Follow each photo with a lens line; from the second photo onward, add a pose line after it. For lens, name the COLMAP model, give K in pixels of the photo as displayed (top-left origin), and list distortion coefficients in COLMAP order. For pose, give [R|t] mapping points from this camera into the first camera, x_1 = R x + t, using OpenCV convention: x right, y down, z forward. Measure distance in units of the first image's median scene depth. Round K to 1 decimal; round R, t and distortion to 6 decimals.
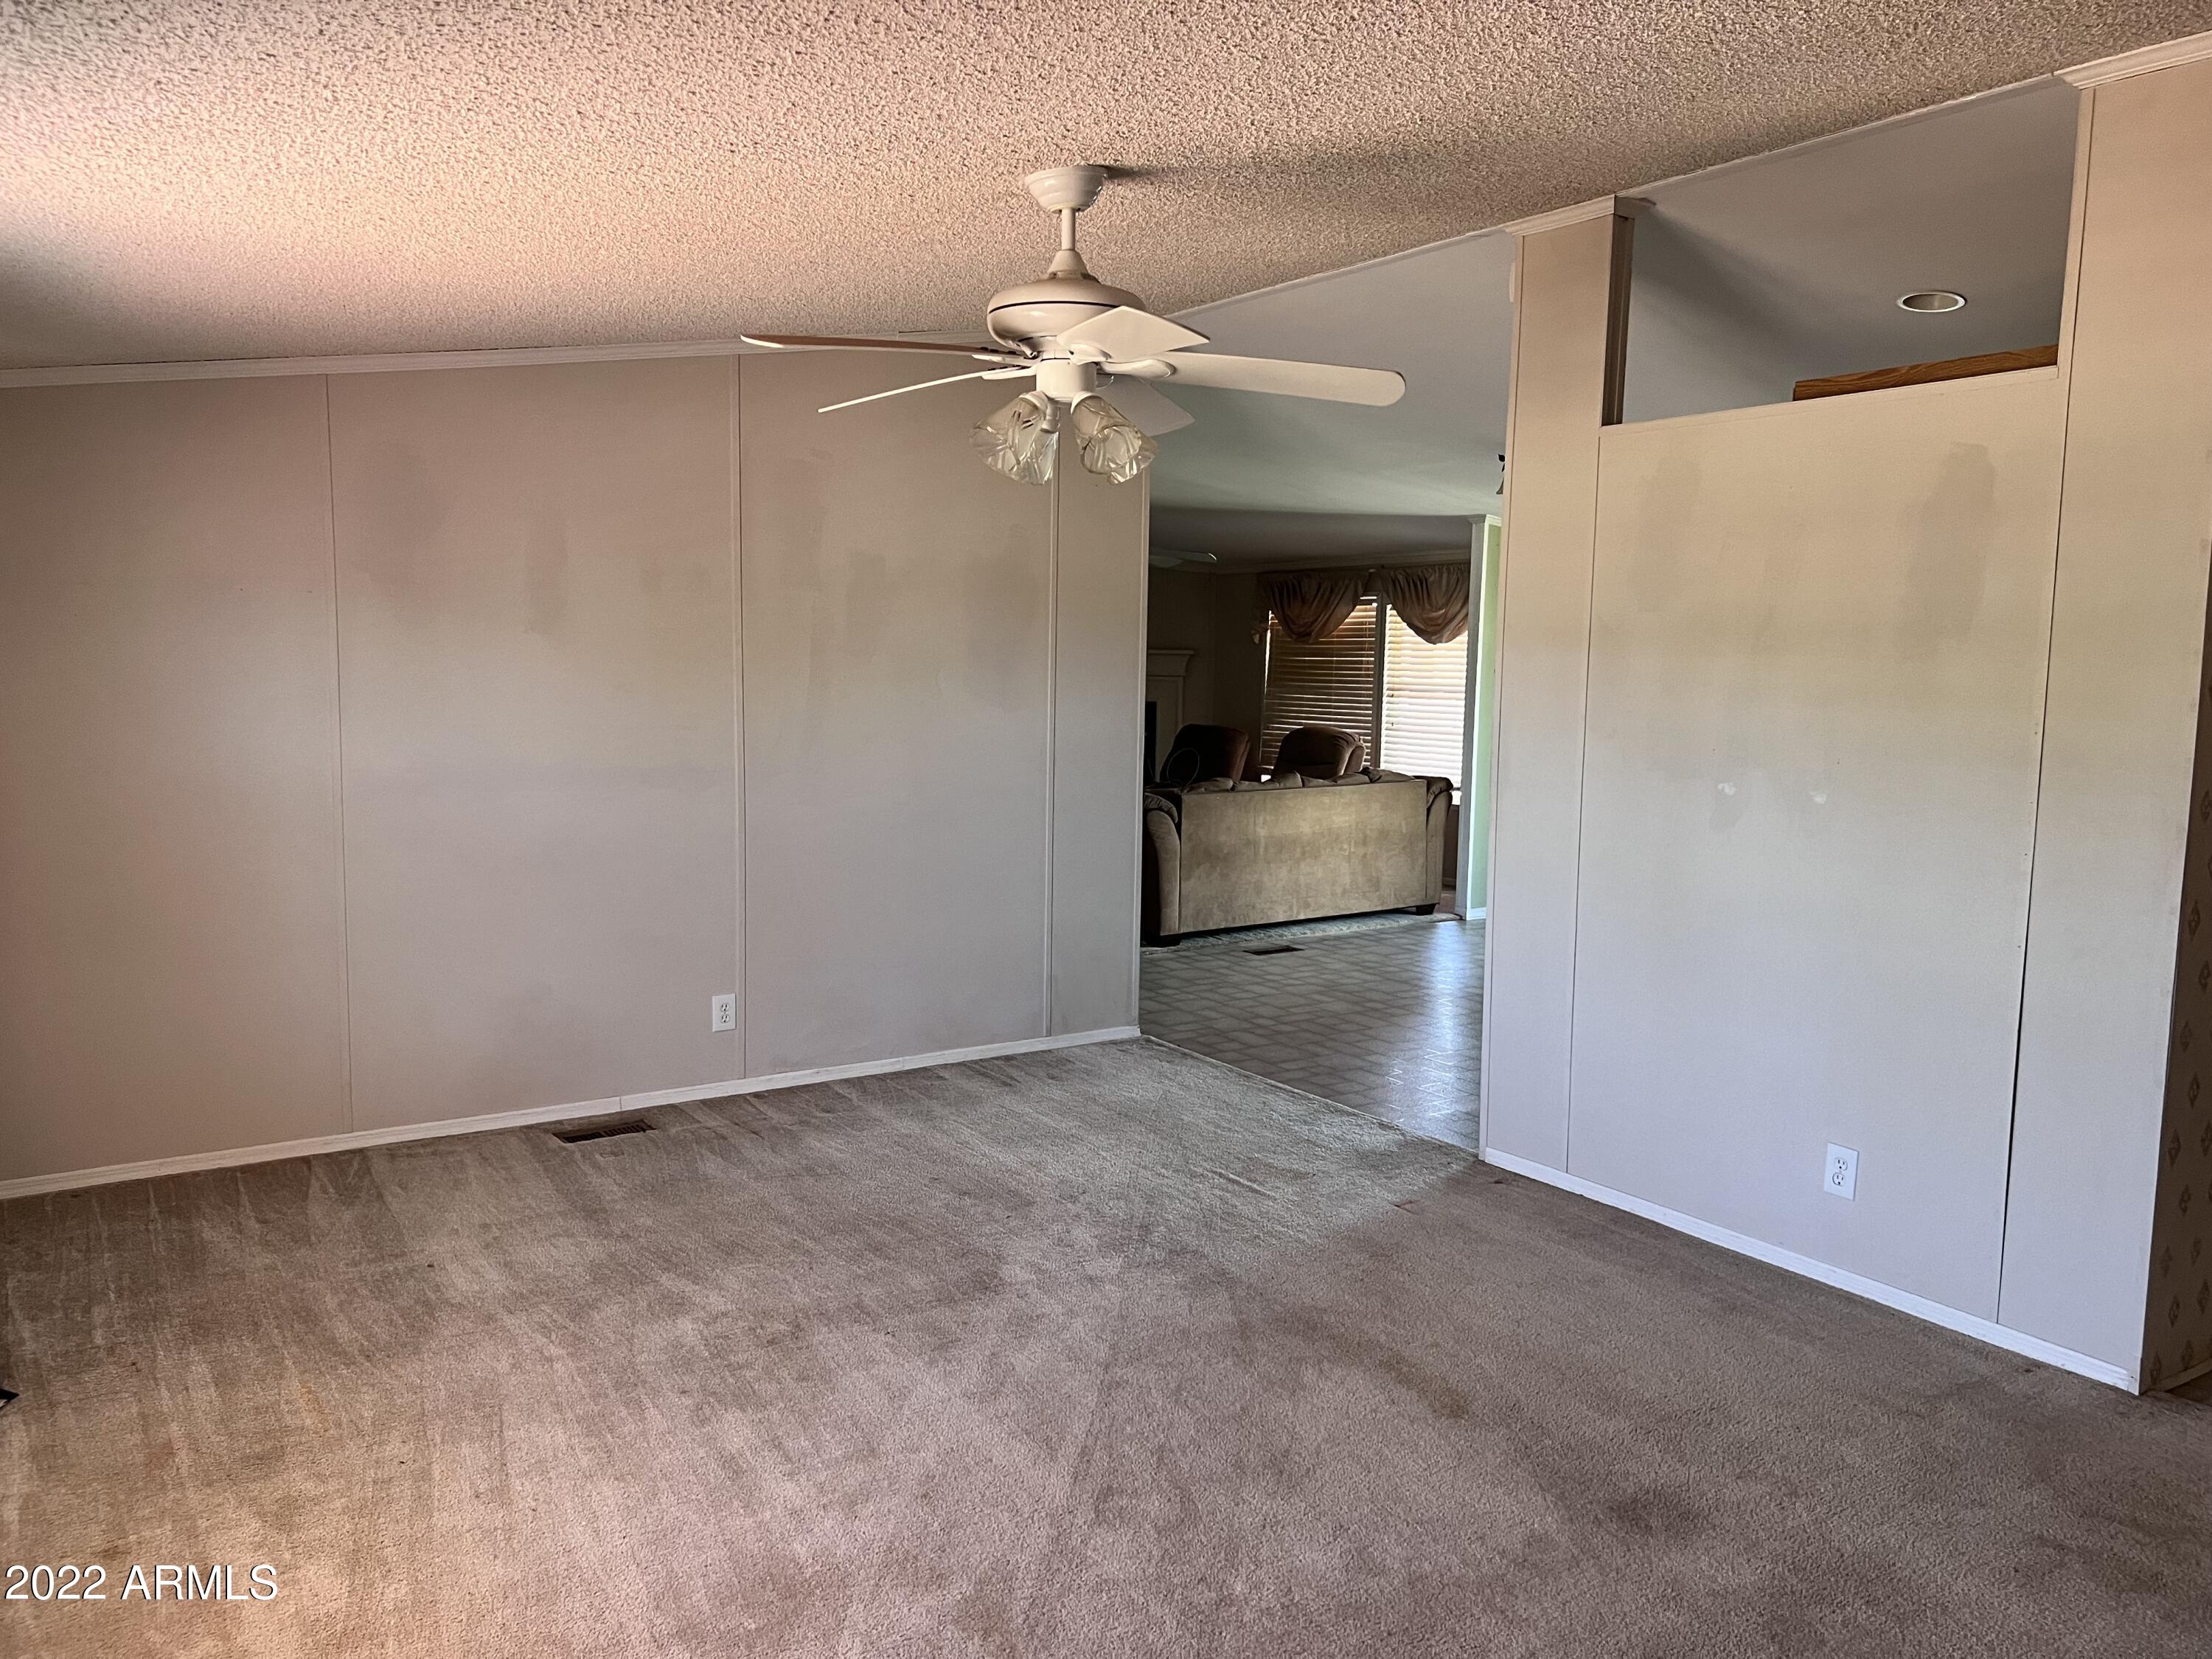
lens RADIAL K [[1659.9, 0, 1108.7], [0, 1659.9, 831.9], [0, 0, 1]] dist [0.013009, -0.002068]
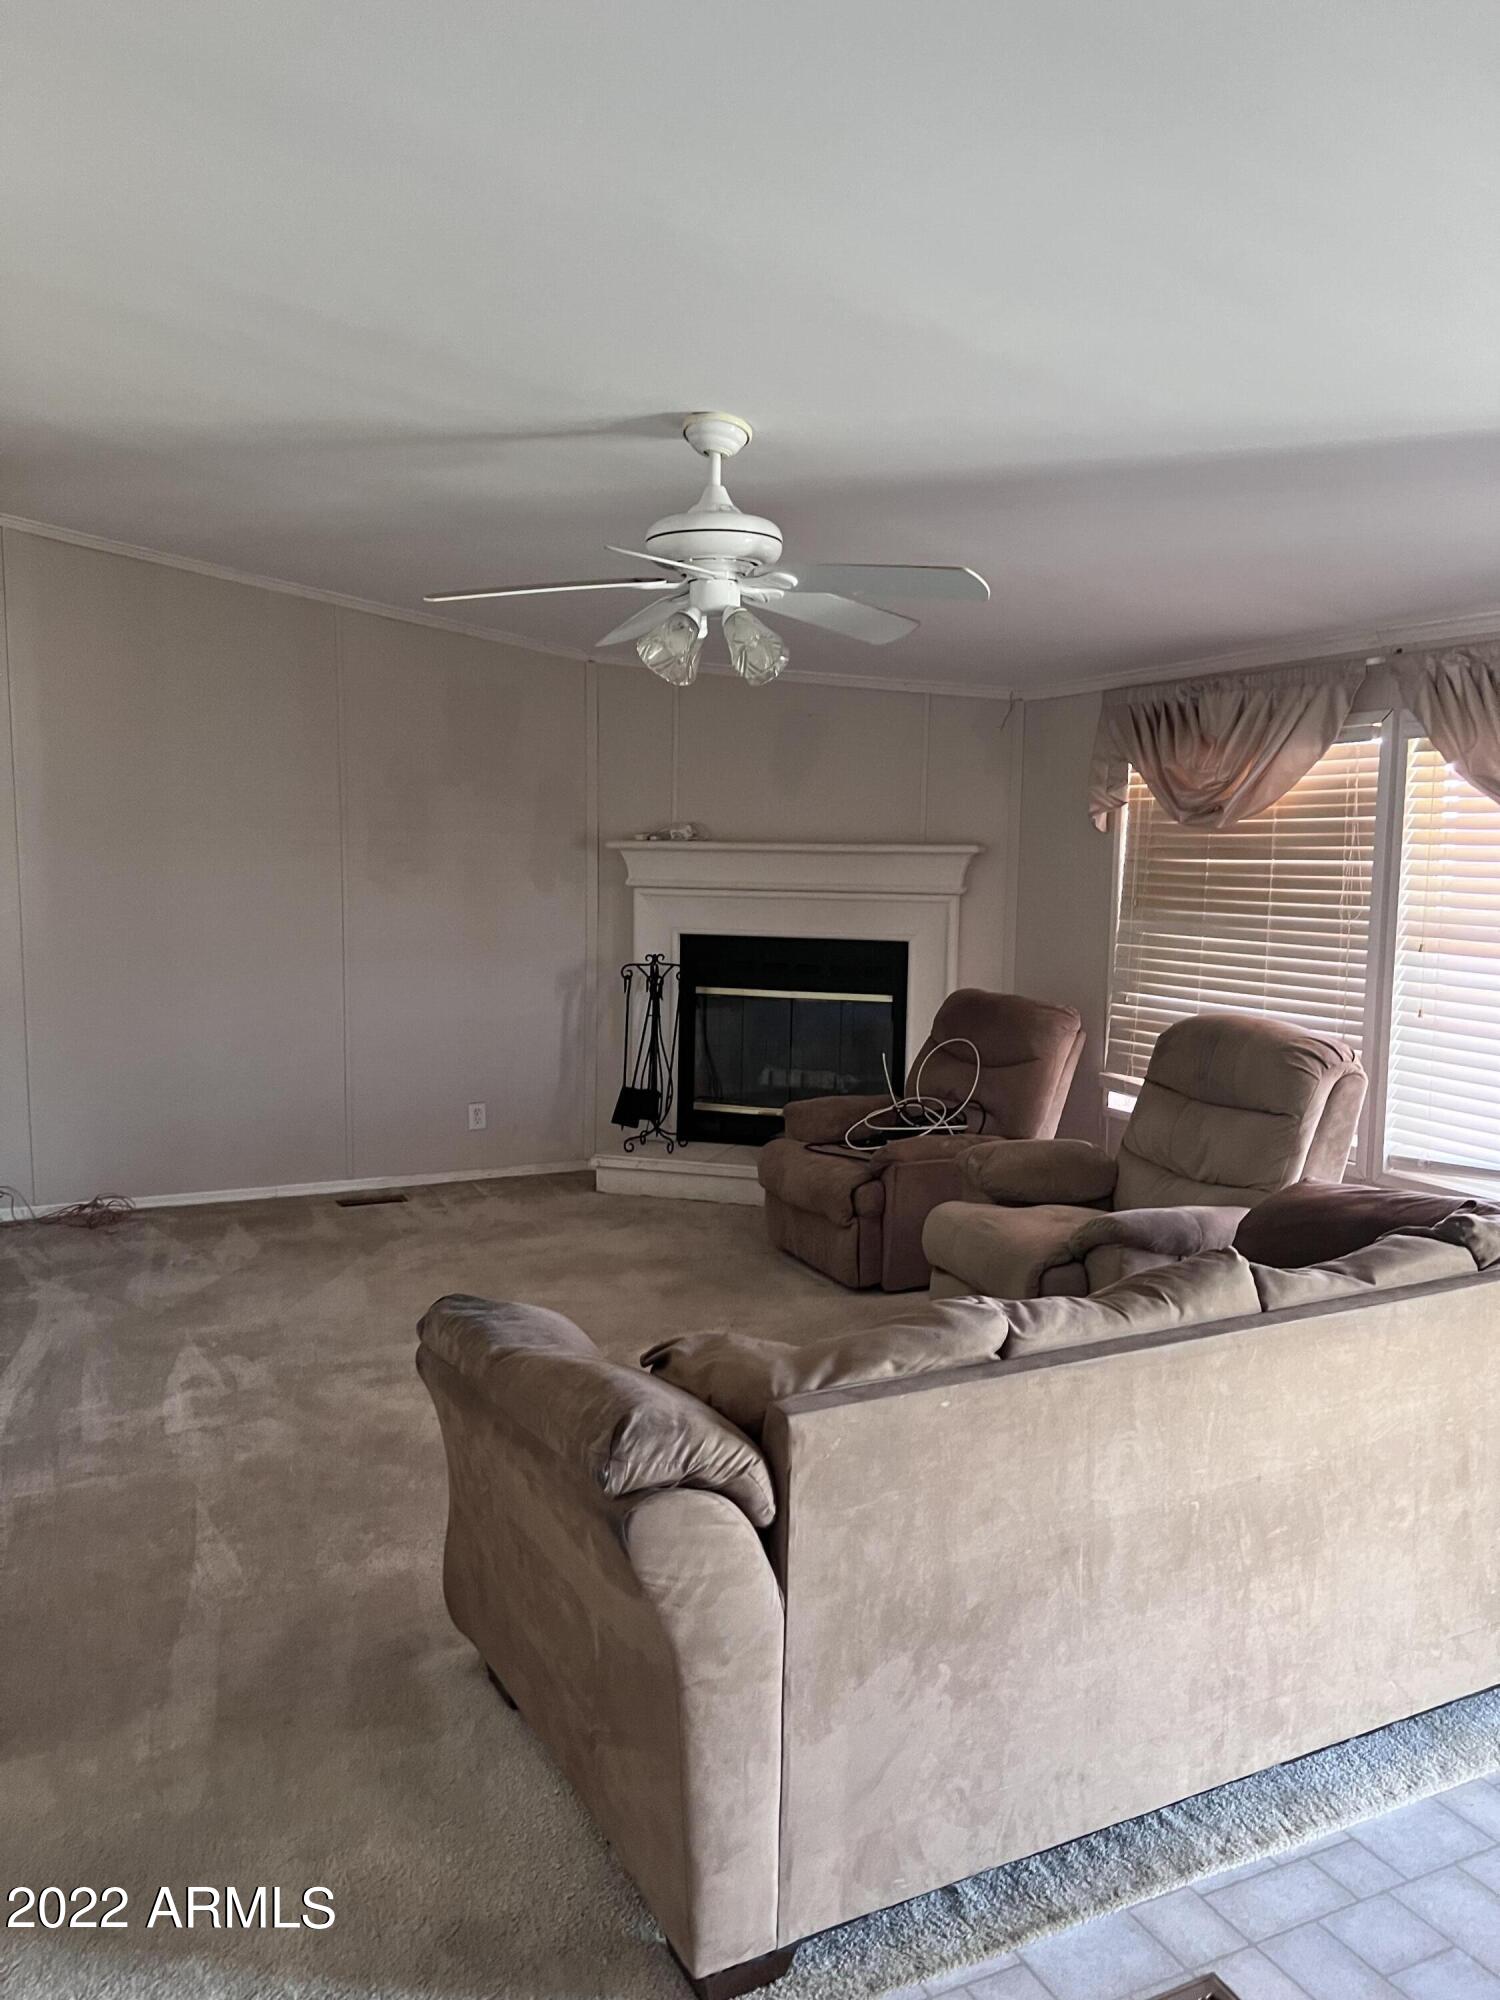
lens RADIAL K [[1500.8, 0, 745.0], [0, 1500.8, 1000.3], [0, 0, 1]] dist [0.013009, -0.002068]
pose [[0.989907, 0.015198, -0.140898, 0.051415], [-0.016485, 0.999832, -0.007971, -0.062231], [0.140754, 0.010213, 0.989992, 0.585605]]
